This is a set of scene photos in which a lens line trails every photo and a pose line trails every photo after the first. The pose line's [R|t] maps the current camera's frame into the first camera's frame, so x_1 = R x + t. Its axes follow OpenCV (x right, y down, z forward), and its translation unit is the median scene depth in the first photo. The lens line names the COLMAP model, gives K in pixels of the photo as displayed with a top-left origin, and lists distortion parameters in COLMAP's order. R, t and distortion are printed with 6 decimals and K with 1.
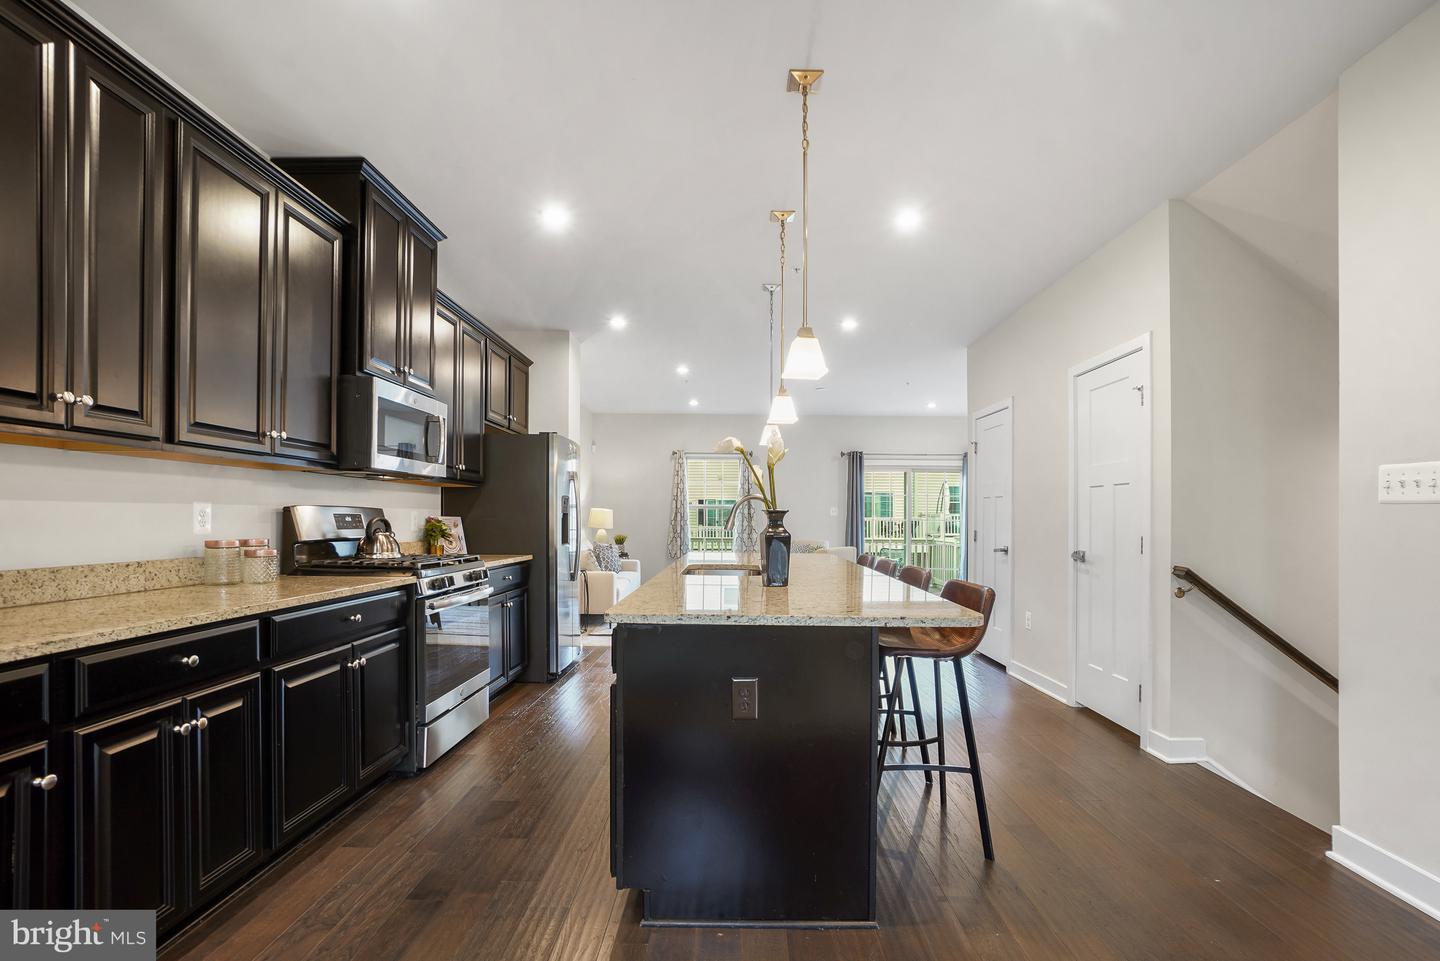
lens RADIAL K [[668.1, 0, 736.7], [0, 668.1, 520.5], [0, 0, 1]] dist [-0.056959, 0.021203]
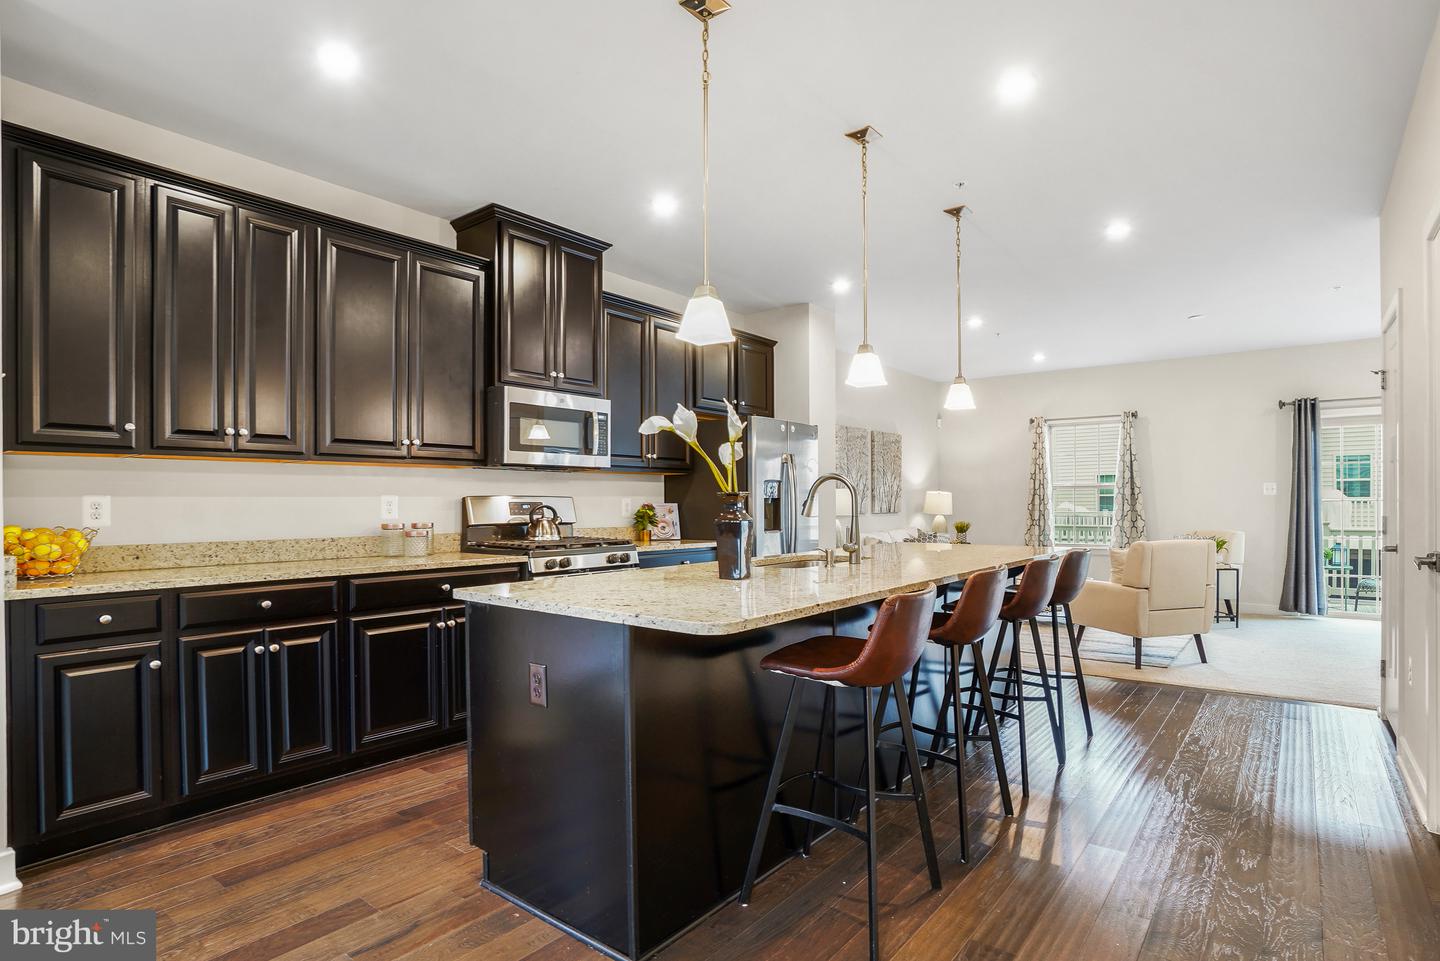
lens RADIAL K [[746.8, 0, 722.5], [0, 746.8, 511.8], [0, 0, 1]] dist [-0.031889, 0.010088]
pose [[0.781925, -0.004319, -0.623358, 0.575766], [0.008965, 0.999950, 0.004317, 0.004810], [0.623308, -0.008964, 0.781925, 0.190661]]
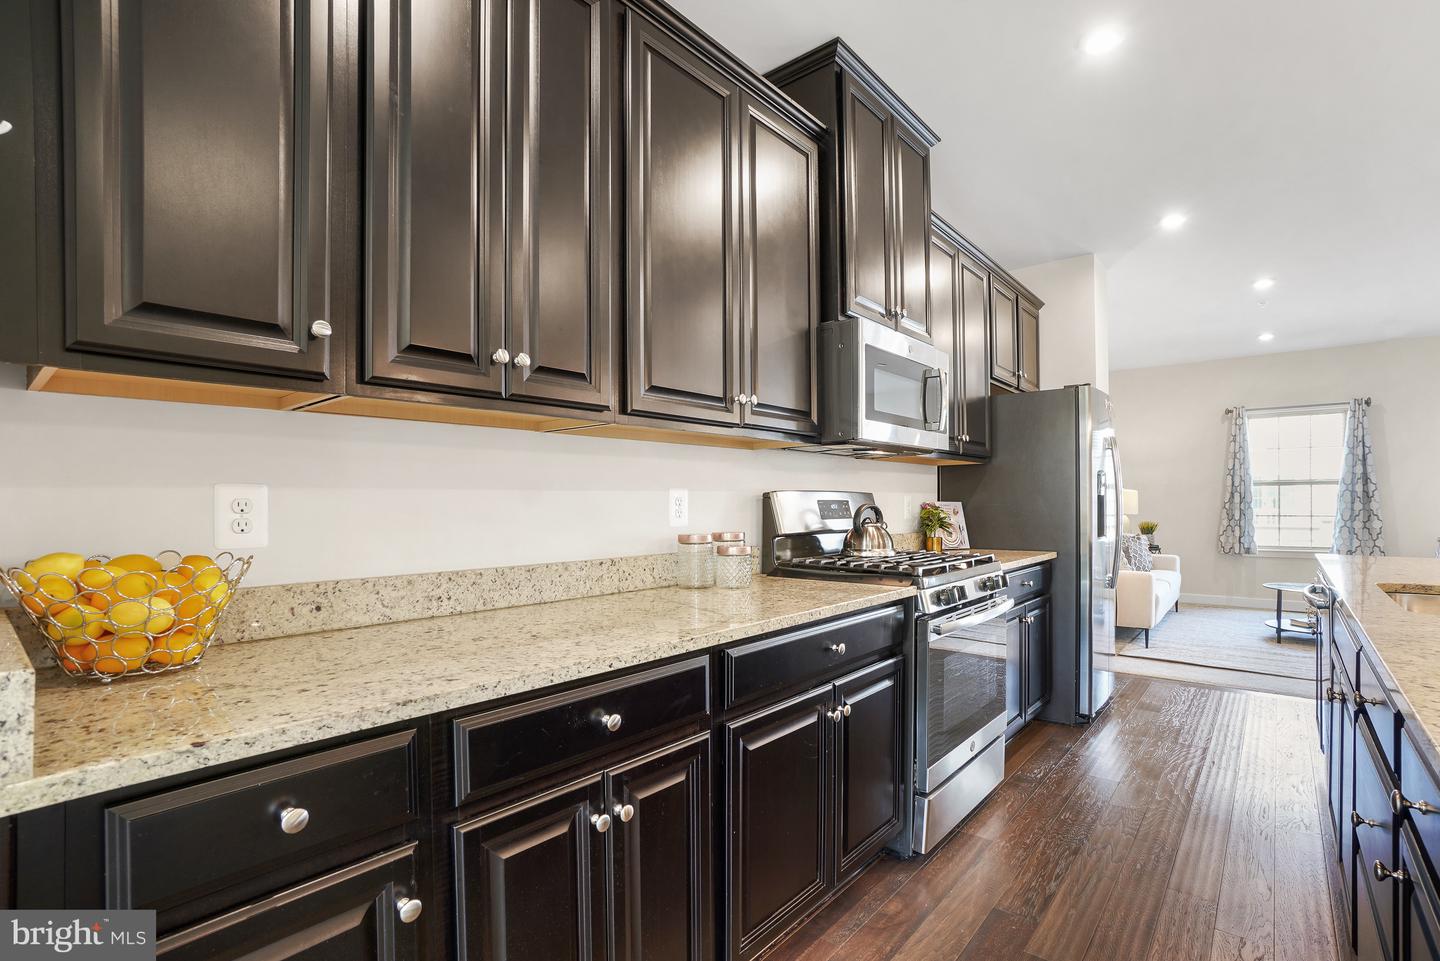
lens RADIAL K [[668.1, 0, 736.7], [0, 668.1, 520.5], [0, 0, 1]] dist [-0.056959, 0.021203]
pose [[0.768919, 0.005047, -0.639326, -0.170980], [0.010081, 0.999749, 0.020017, -0.002828], [0.639267, -0.021836, 0.768675, 0.315555]]
